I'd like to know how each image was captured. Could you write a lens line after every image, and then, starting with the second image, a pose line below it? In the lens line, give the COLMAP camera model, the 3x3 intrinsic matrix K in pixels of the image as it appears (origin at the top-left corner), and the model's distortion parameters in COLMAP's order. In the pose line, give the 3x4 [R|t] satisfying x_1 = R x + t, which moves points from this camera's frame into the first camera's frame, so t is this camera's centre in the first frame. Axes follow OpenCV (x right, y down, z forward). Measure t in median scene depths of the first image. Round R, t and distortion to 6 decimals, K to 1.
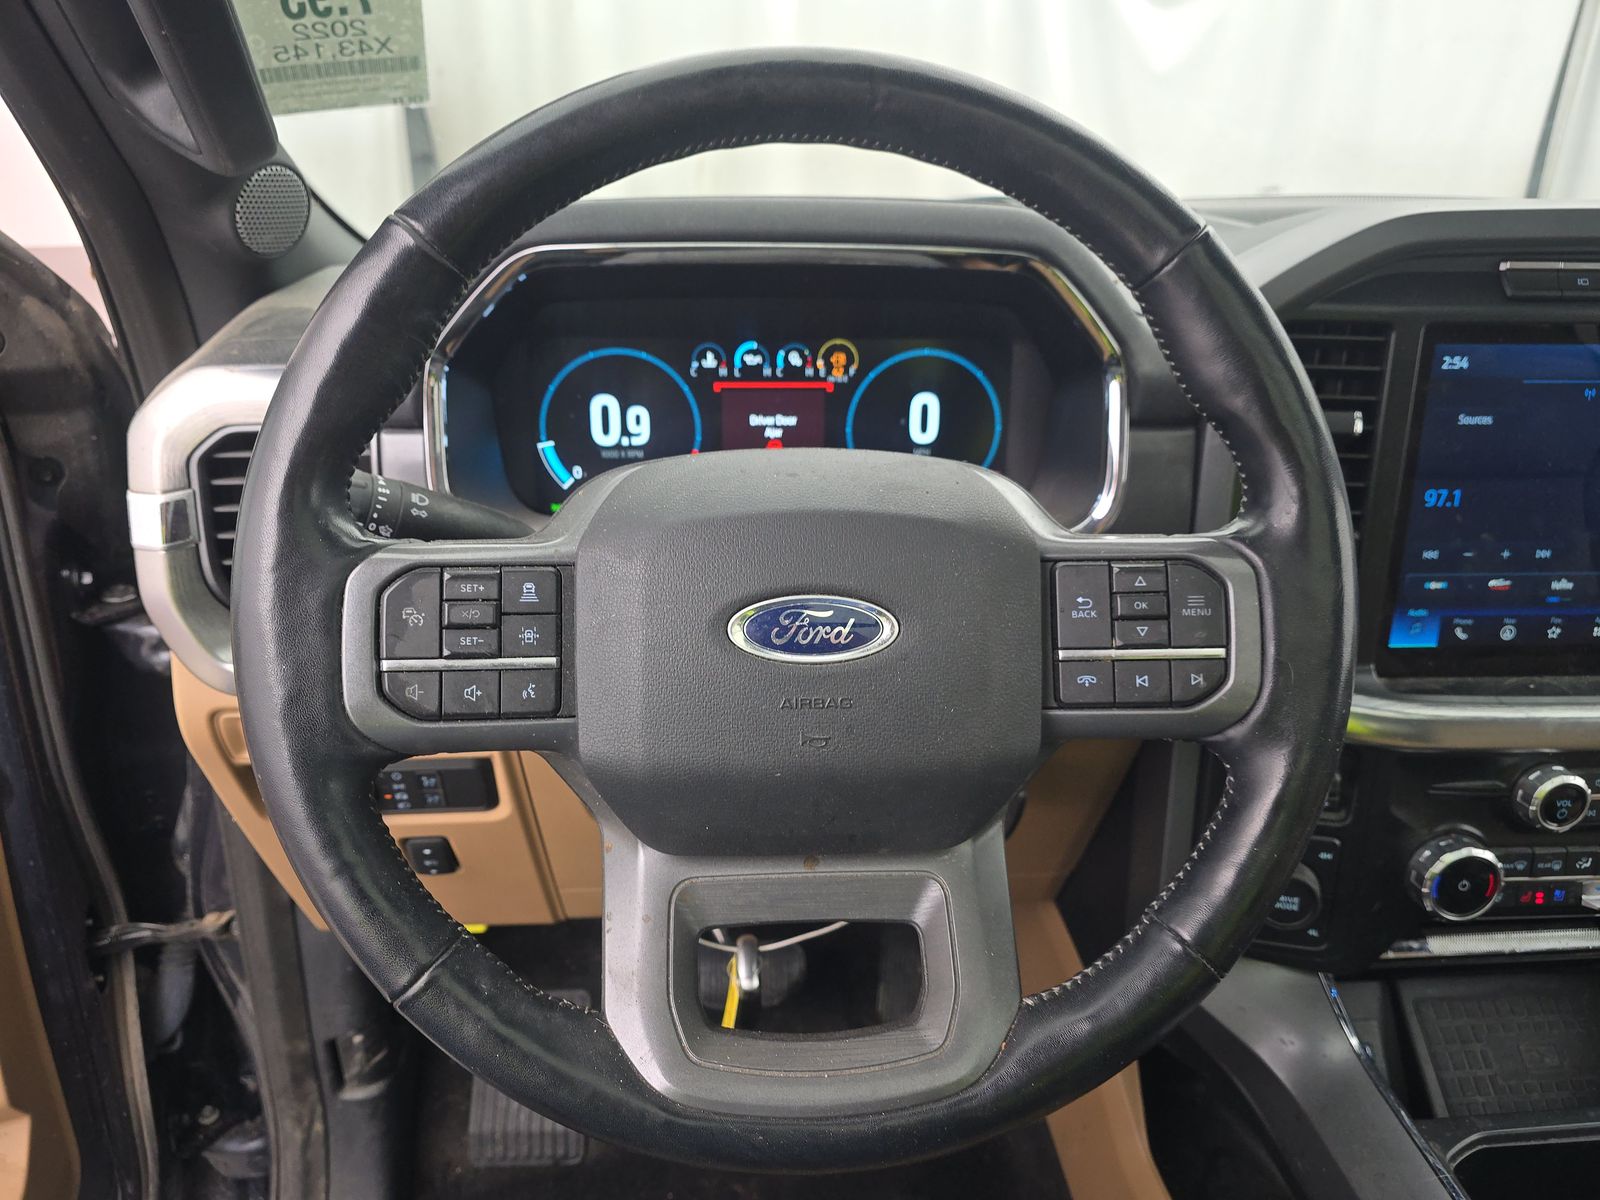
lens RADIAL K [[1075.9, 0, 795.3], [0, 1075.9, 584.3], [0, 0, 1]] dist [0.007291, -0.011674]
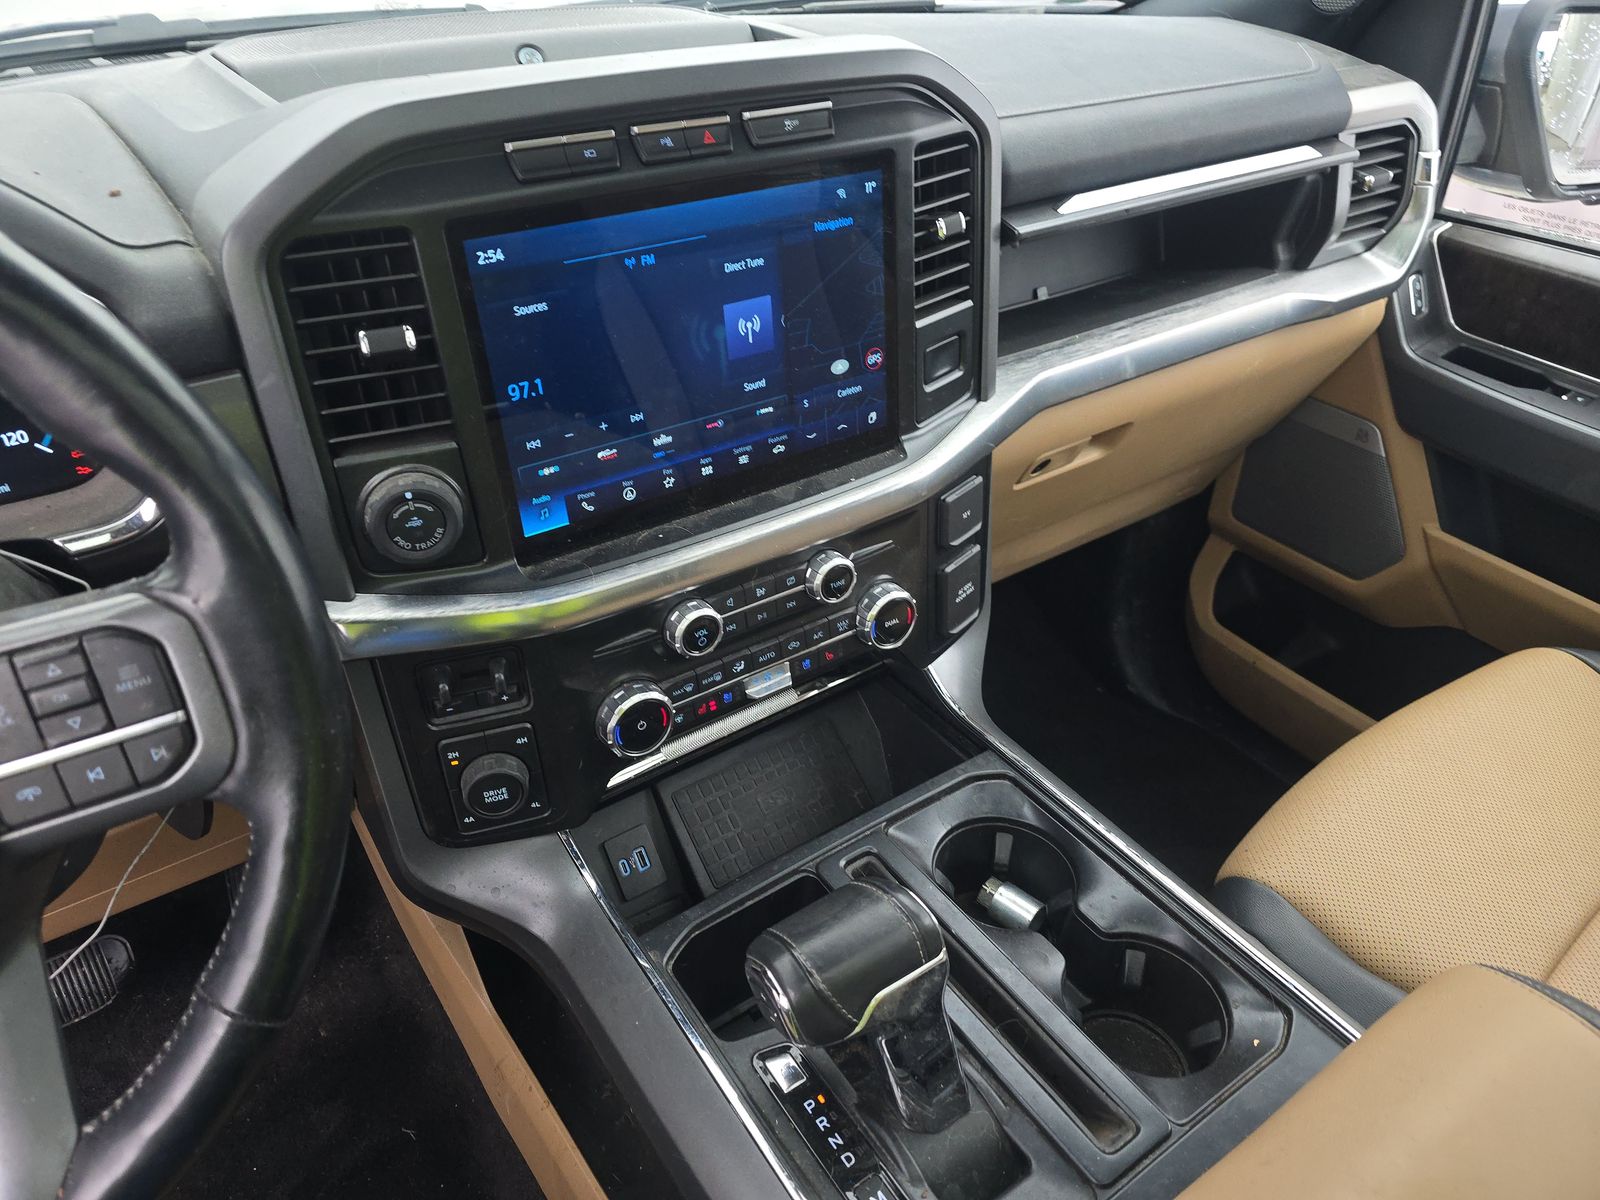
lens RADIAL K [[1075.9, 0, 800.3], [0, 1075.9, 607.6], [0, 0, 1]] dist [0.007291, -0.011674]
pose [[0.852825, -0.301376, 0.426452, 0.320837], [0.190585, 0.939953, 0.283135, -0.121844], [-0.486175, -0.160189, 0.859053, -0.023959]]
